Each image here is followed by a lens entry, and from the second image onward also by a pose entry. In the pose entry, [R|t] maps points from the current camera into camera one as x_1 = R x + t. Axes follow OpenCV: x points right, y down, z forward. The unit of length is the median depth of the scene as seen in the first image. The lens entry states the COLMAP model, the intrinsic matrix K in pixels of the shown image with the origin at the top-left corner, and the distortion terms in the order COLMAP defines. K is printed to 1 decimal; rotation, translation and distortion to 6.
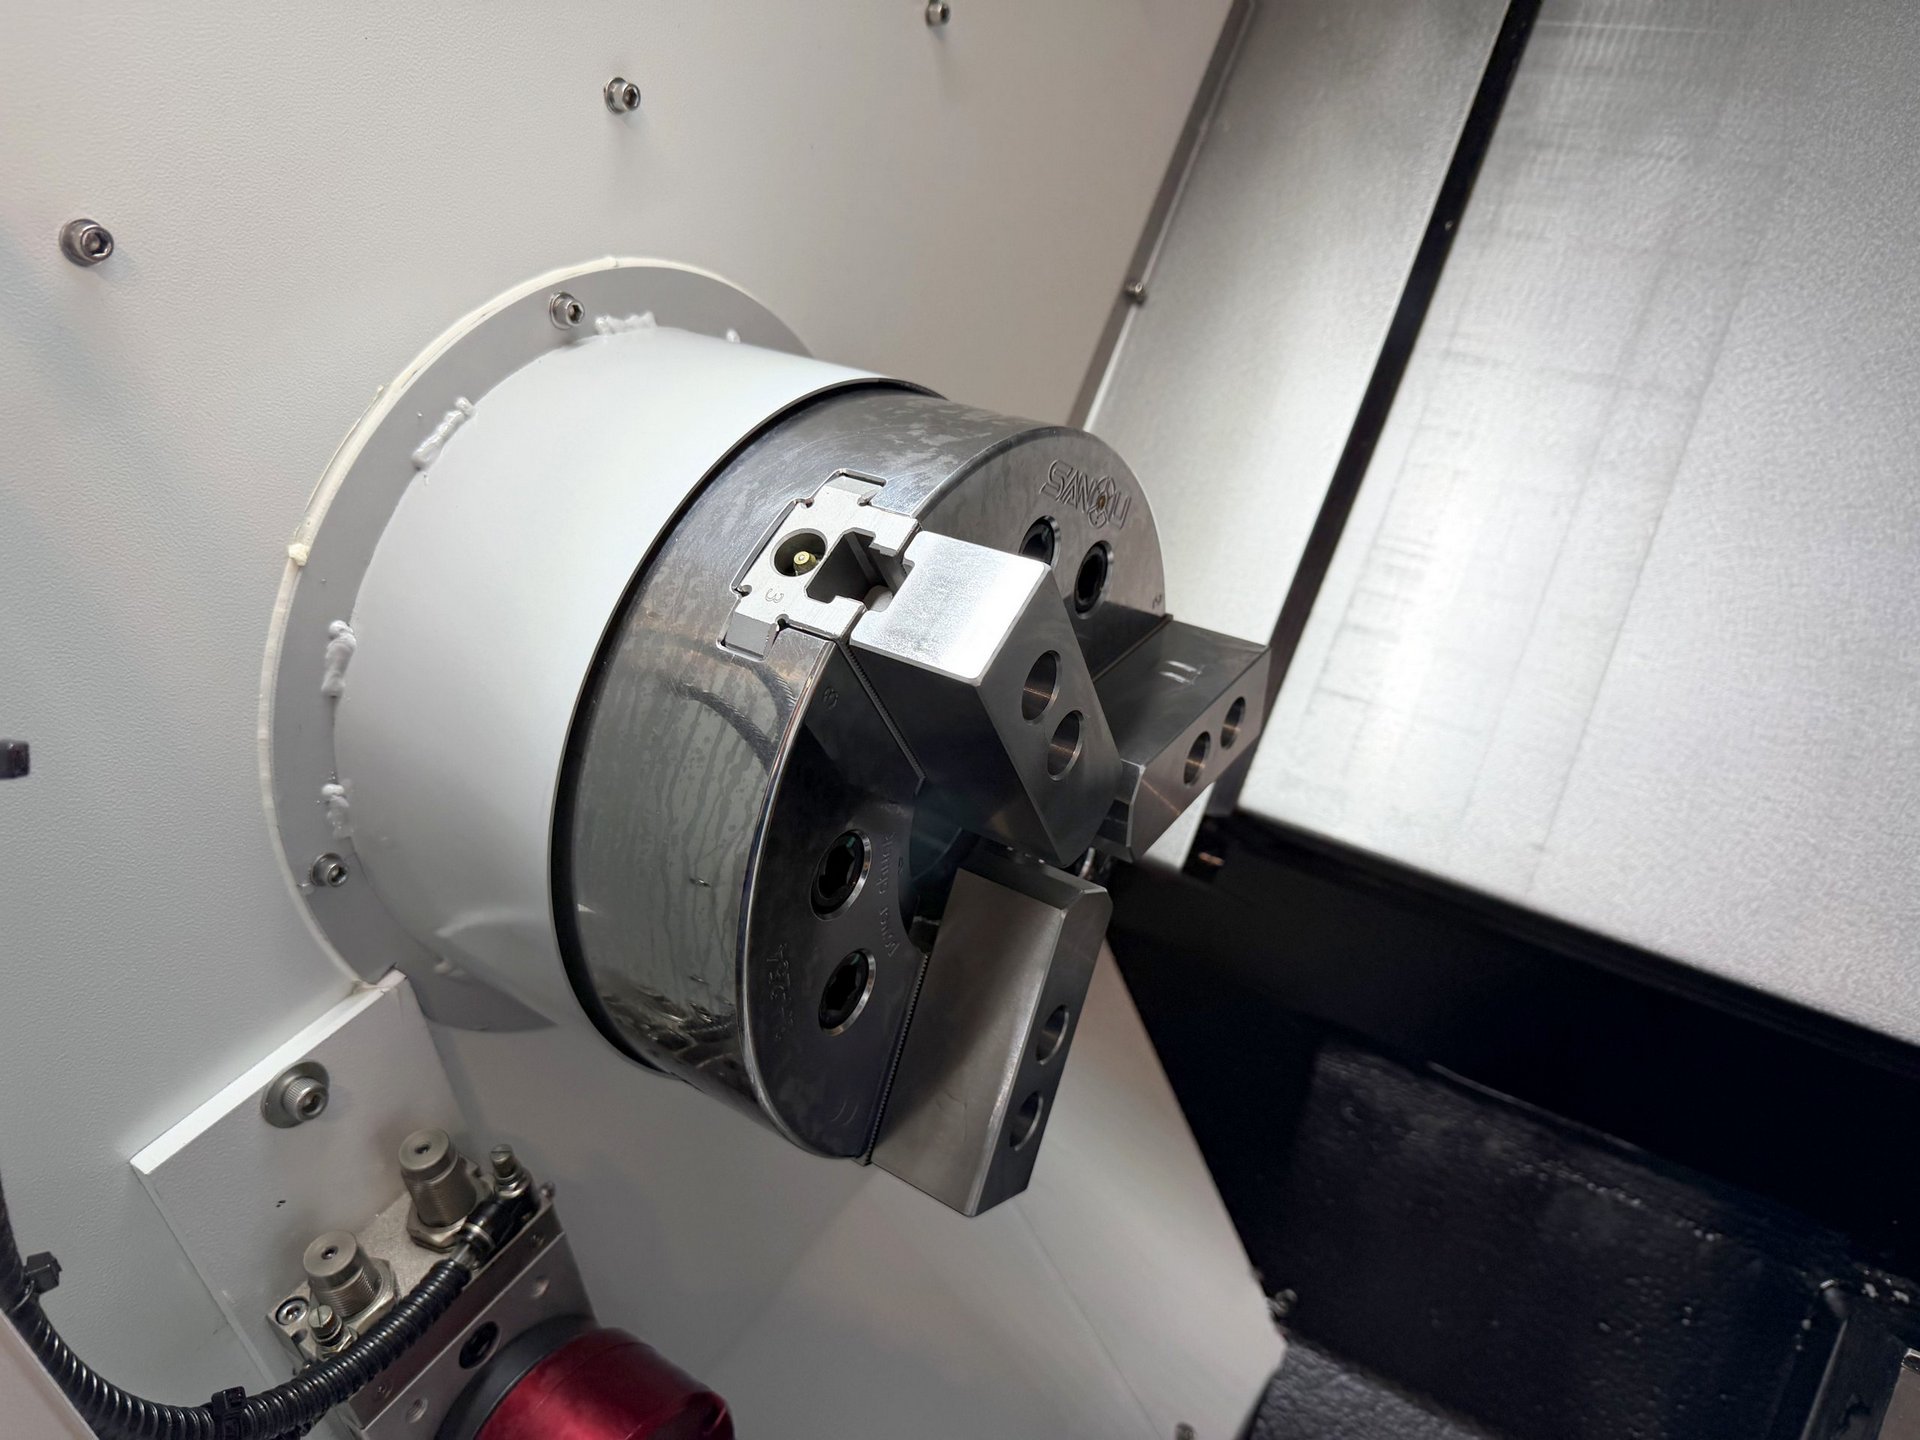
lens RADIAL K [[1371.1, 0, 954.6], [0, 1371.1, 719.5], [0, 0, 1]] dist [0.102672, -0.164527]
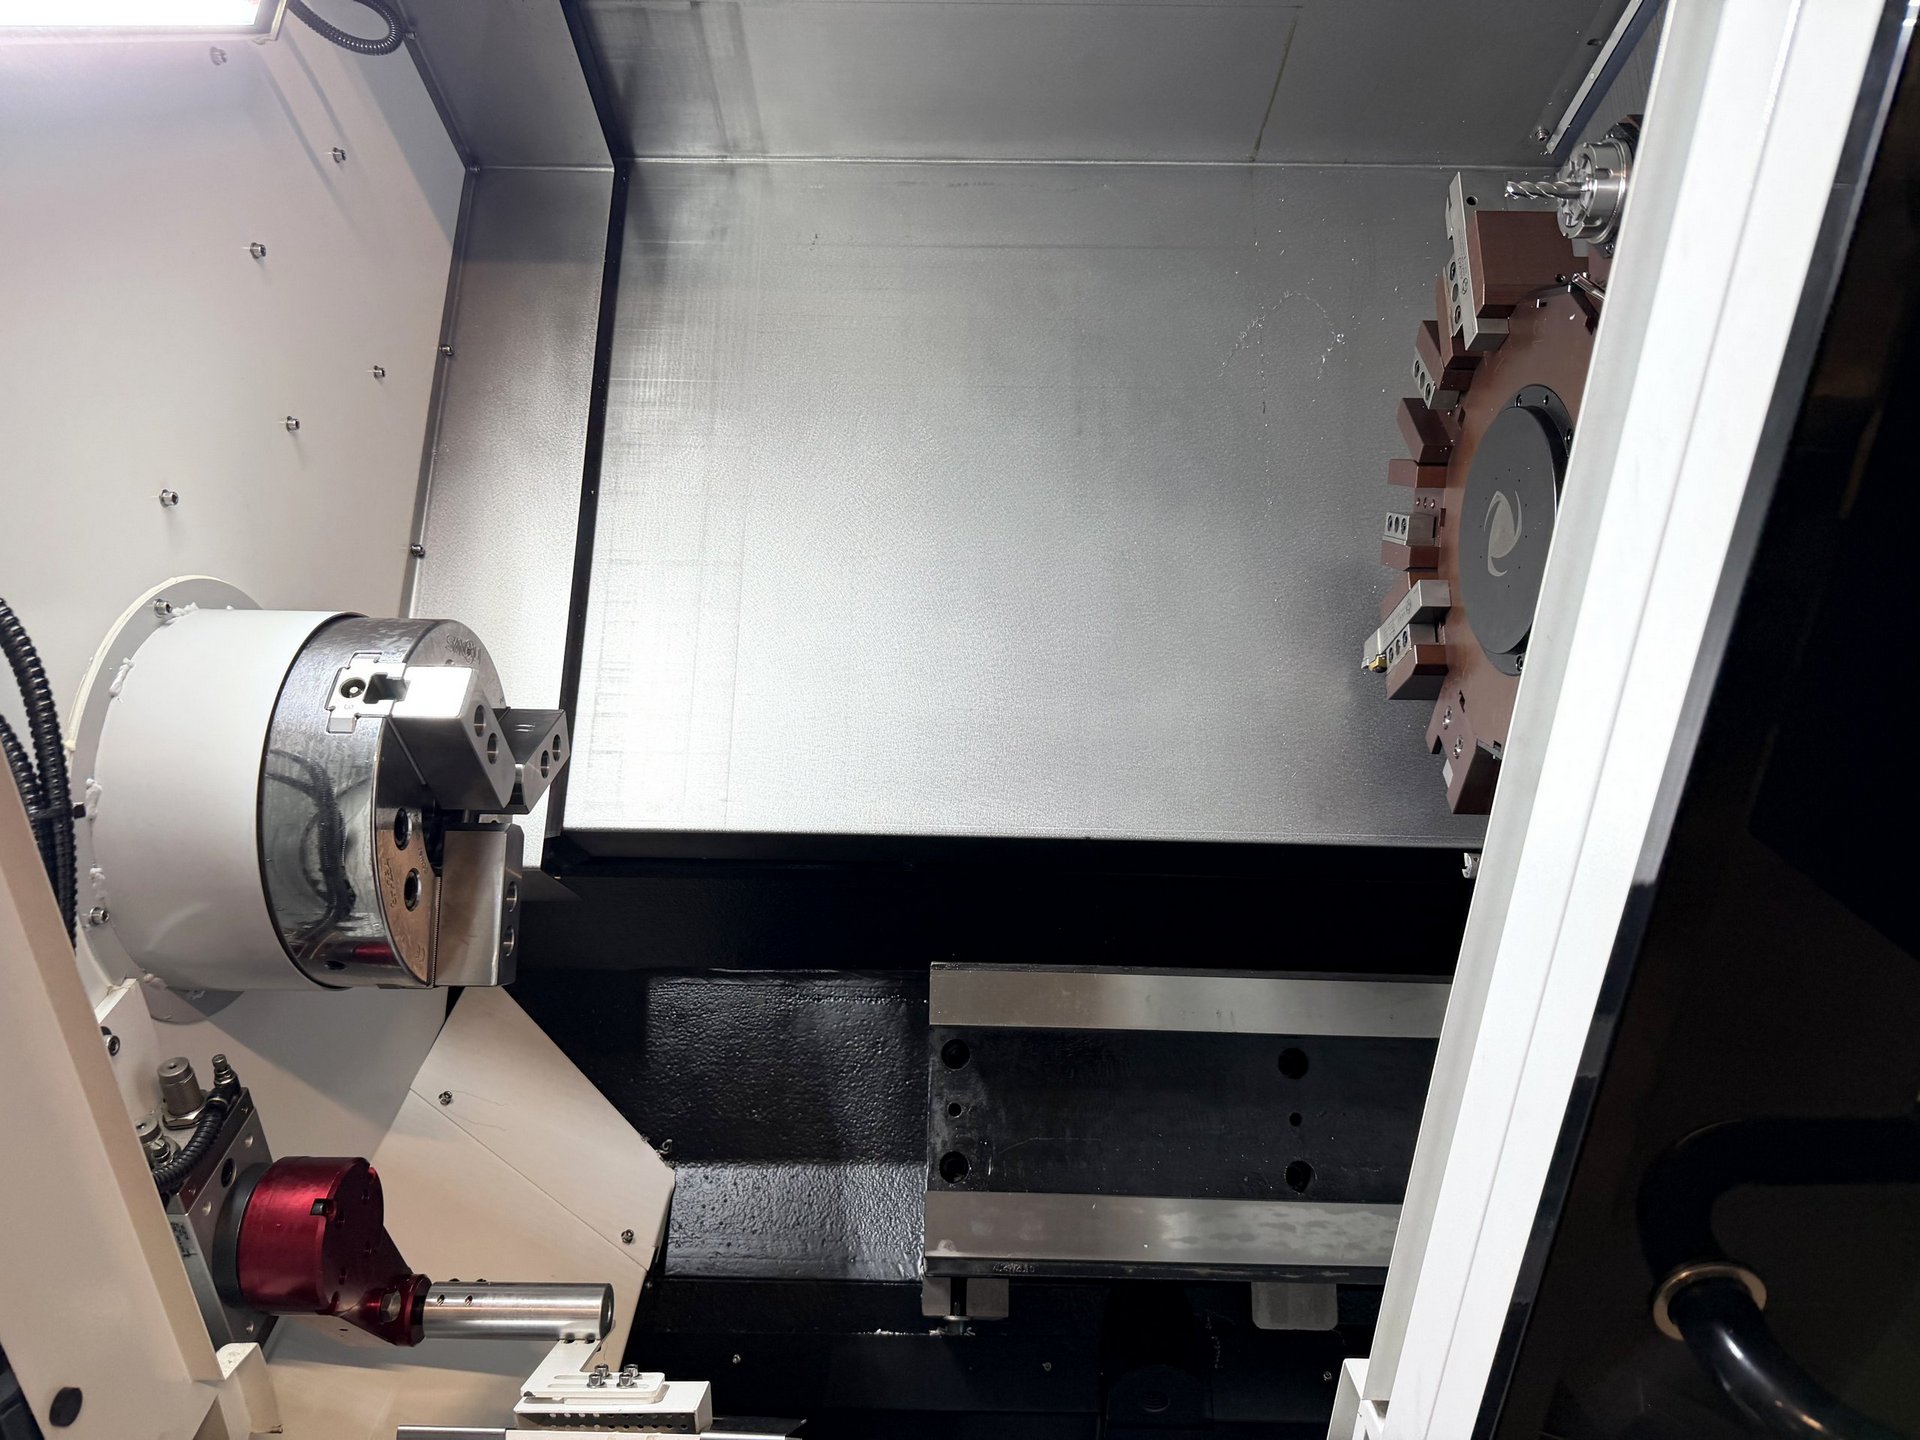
lens RADIAL K [[1371.1, 0, 954.6], [0, 1371.1, 719.5], [0, 0, 1]] dist [0.102672, -0.164527]
pose [[0.833138, -0.206069, 0.513241, -0.367916], [0.278427, 0.958098, -0.067286, 0.278488], [-0.477869, 0.198959, 0.855603, -1.101188]]
